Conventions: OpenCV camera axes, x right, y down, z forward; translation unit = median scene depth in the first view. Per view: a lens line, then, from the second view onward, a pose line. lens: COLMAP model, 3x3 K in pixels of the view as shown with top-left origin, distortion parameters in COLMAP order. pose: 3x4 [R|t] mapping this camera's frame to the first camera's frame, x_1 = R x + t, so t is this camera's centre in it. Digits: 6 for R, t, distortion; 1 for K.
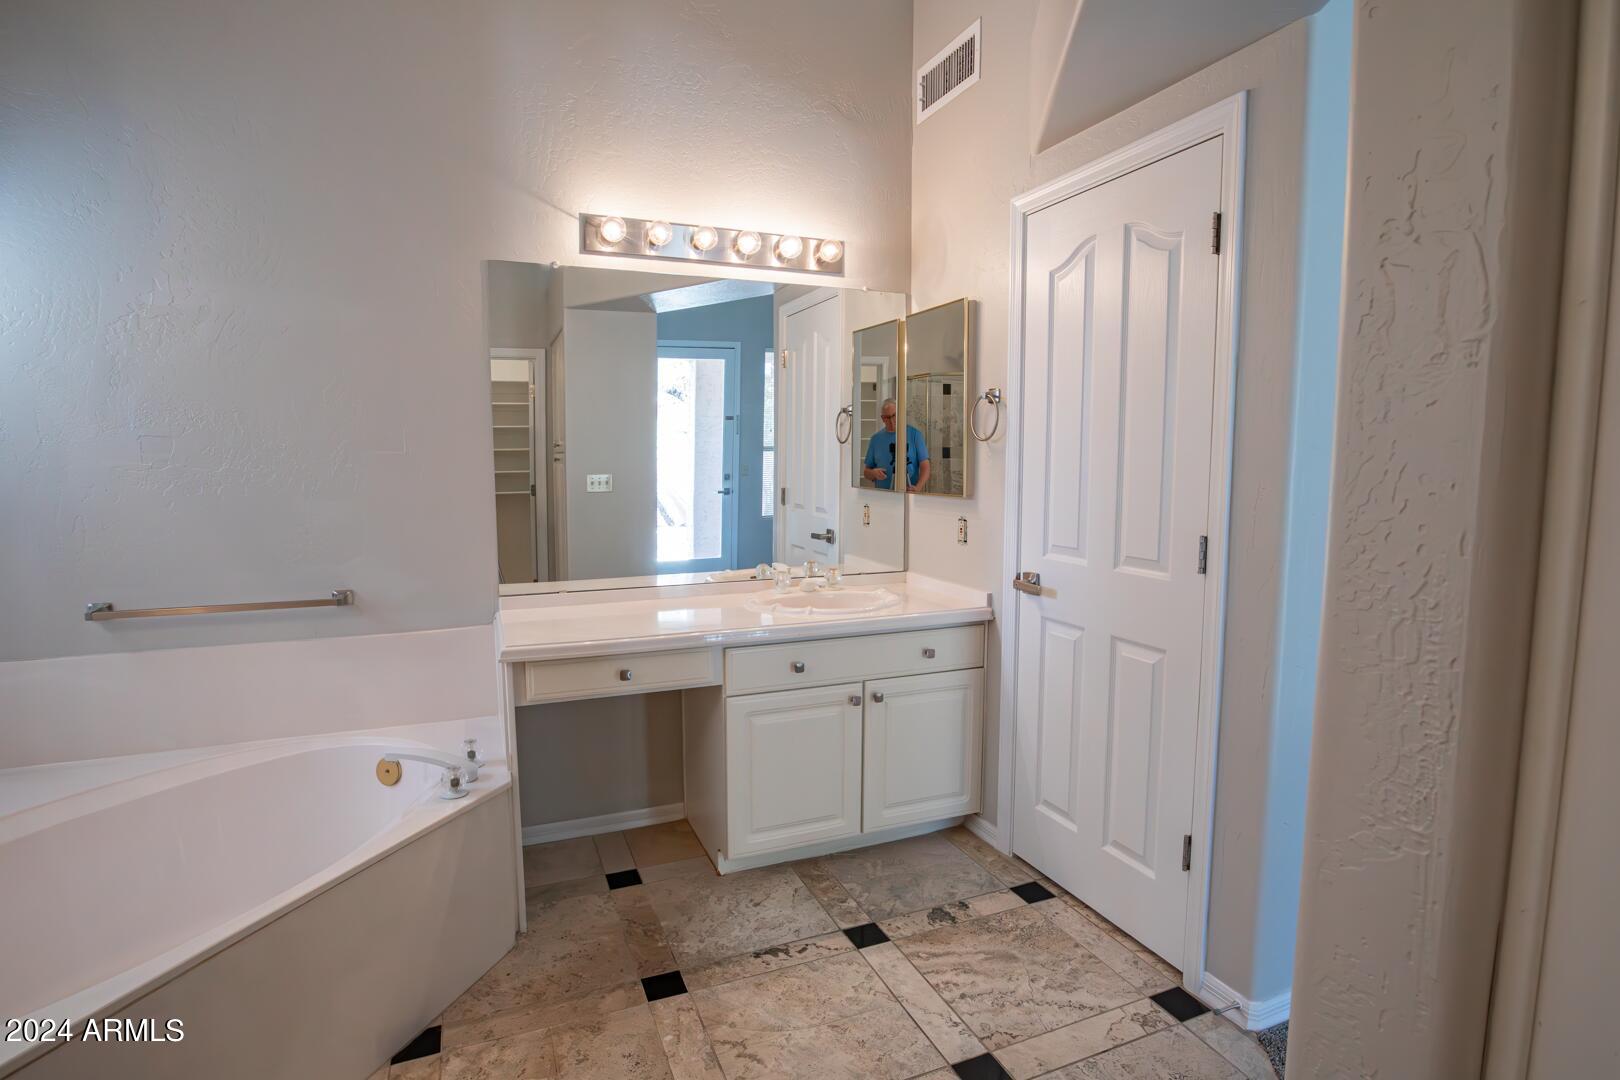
lens RADIAL K [[818.5, 0, 813.9], [0, 818.5, 537.7], [0, 0, 1]] dist [-0.043125, 0.012317]
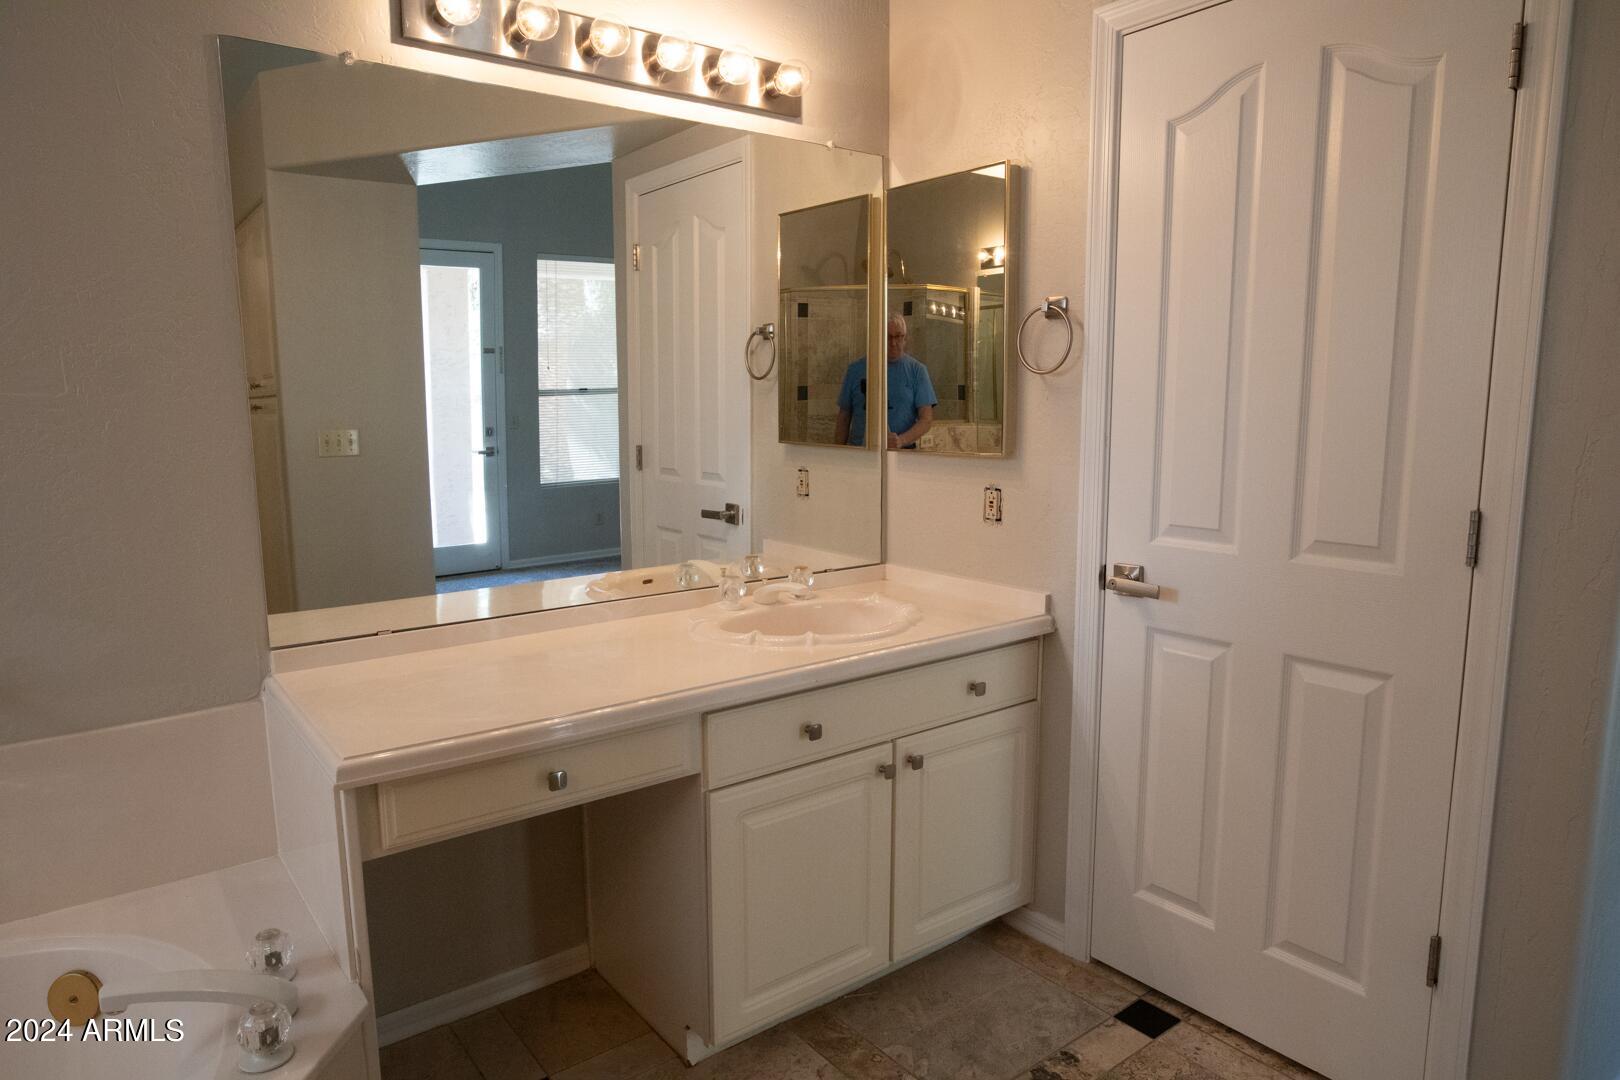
lens RADIAL K [[990.9, 0, 815.5], [0, 990.9, 542.6], [0, 0, 1]] dist [-0.030327, 0.018217]
pose [[0.964955, -0.042617, 0.258931, -0.203948], [0.031090, 0.998342, 0.048453, -0.024622], [-0.260566, -0.038704, 0.964680, 0.255627]]
